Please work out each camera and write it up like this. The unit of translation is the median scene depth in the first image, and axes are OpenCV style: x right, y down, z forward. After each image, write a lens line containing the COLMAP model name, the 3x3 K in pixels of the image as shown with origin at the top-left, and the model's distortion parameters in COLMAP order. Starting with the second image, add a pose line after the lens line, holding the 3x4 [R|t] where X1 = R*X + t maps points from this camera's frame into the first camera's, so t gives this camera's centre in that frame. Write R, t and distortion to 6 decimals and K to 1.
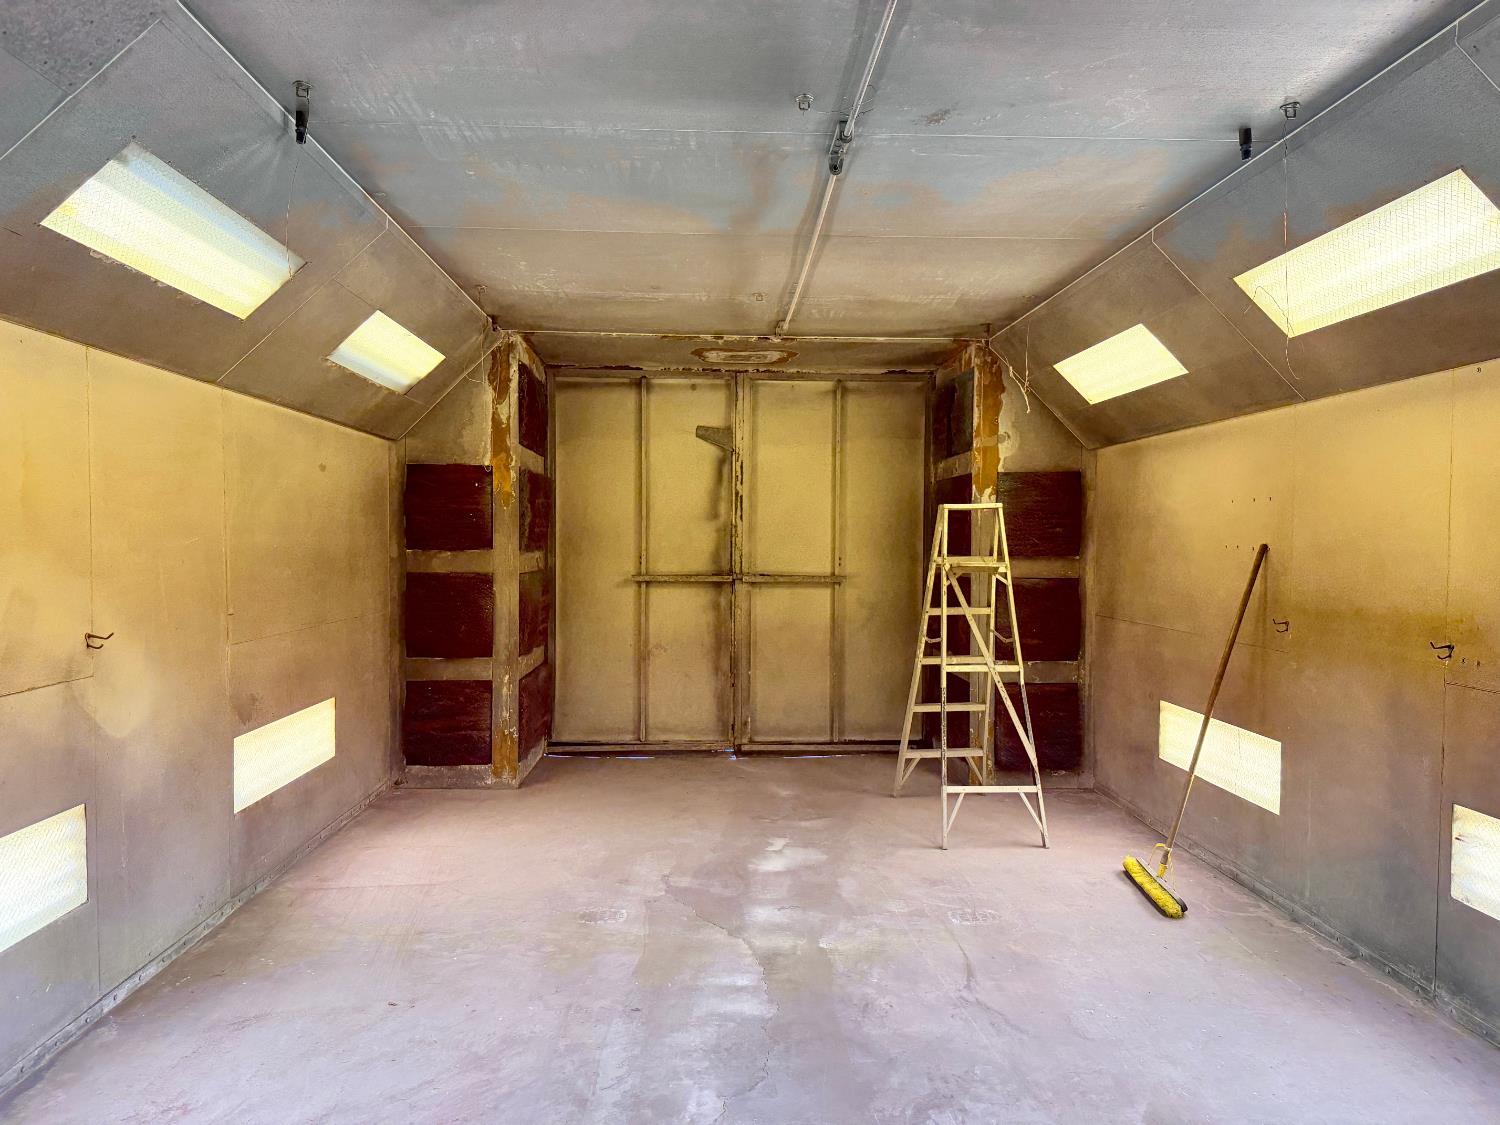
lens RADIAL K [[1052.4, 0, 744.5], [0, 1052.4, 569.7], [0, 0, 1]] dist [0.066229, -0.089920]
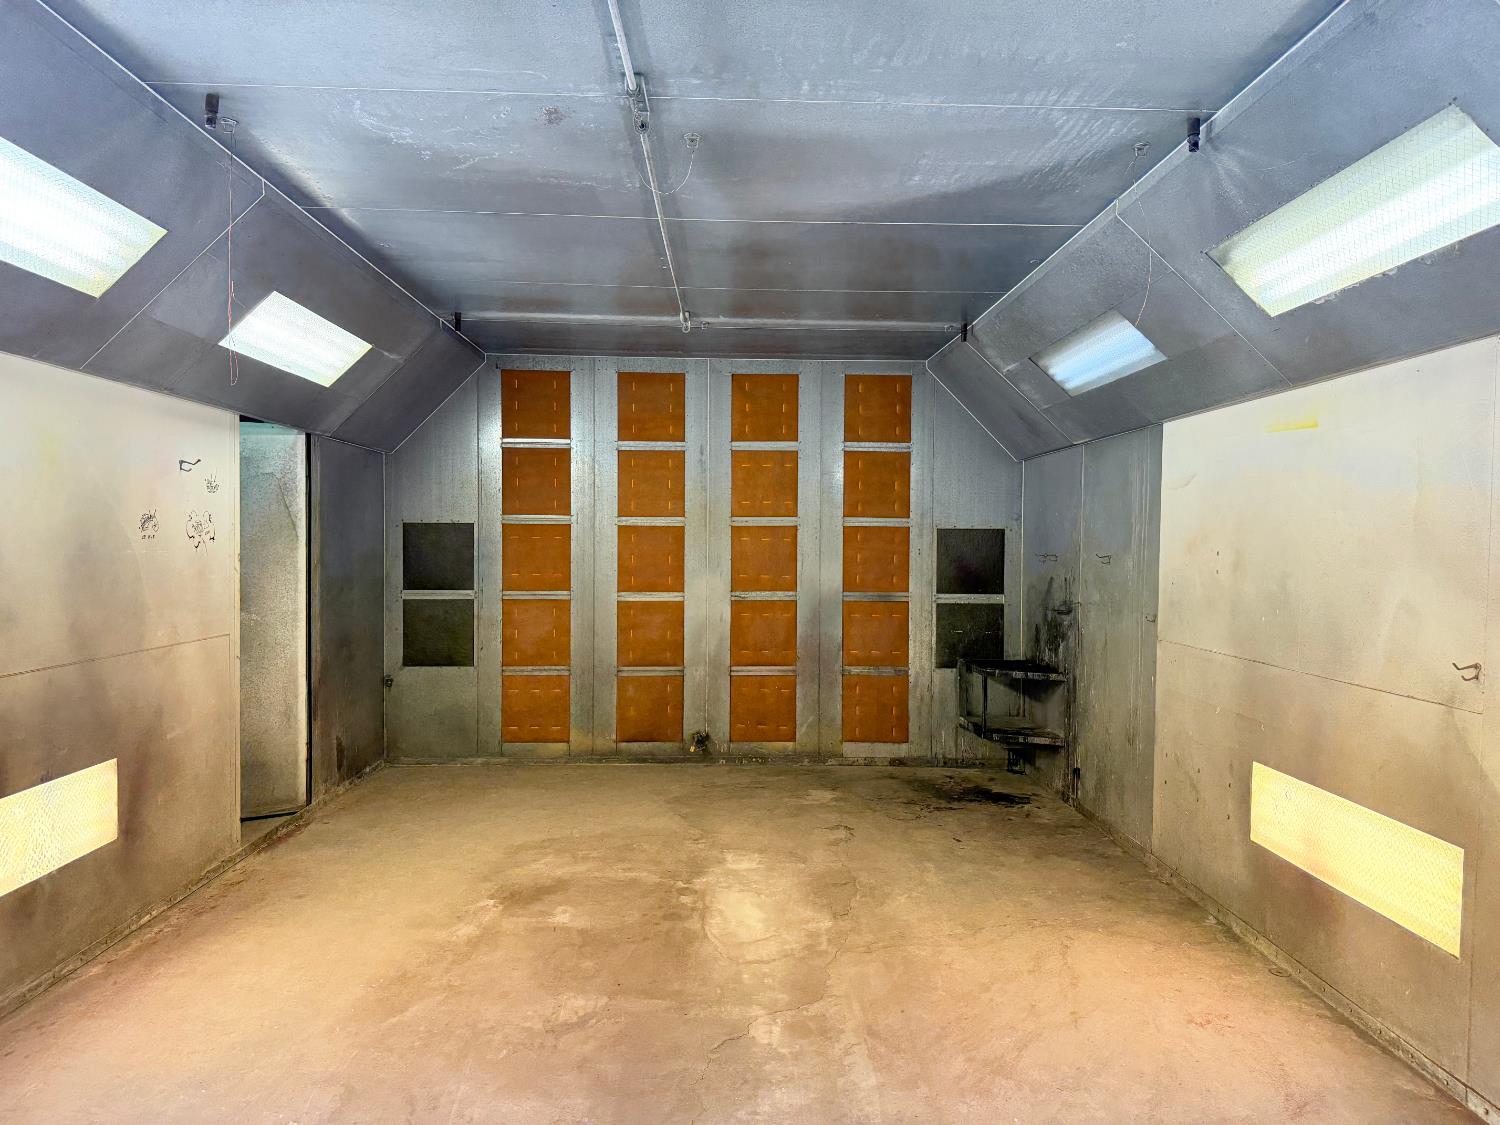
lens RADIAL K [[1052.4, 0, 748.9], [0, 1052.4, 560.7], [0, 0, 1]] dist [0.066229, -0.089920]
pose [[-0.999729, -0.019303, 0.013045, -0.022729], [-0.018625, 0.998566, 0.050197, -0.060792], [-0.013995, 0.049940, -0.998654, 1.970960]]
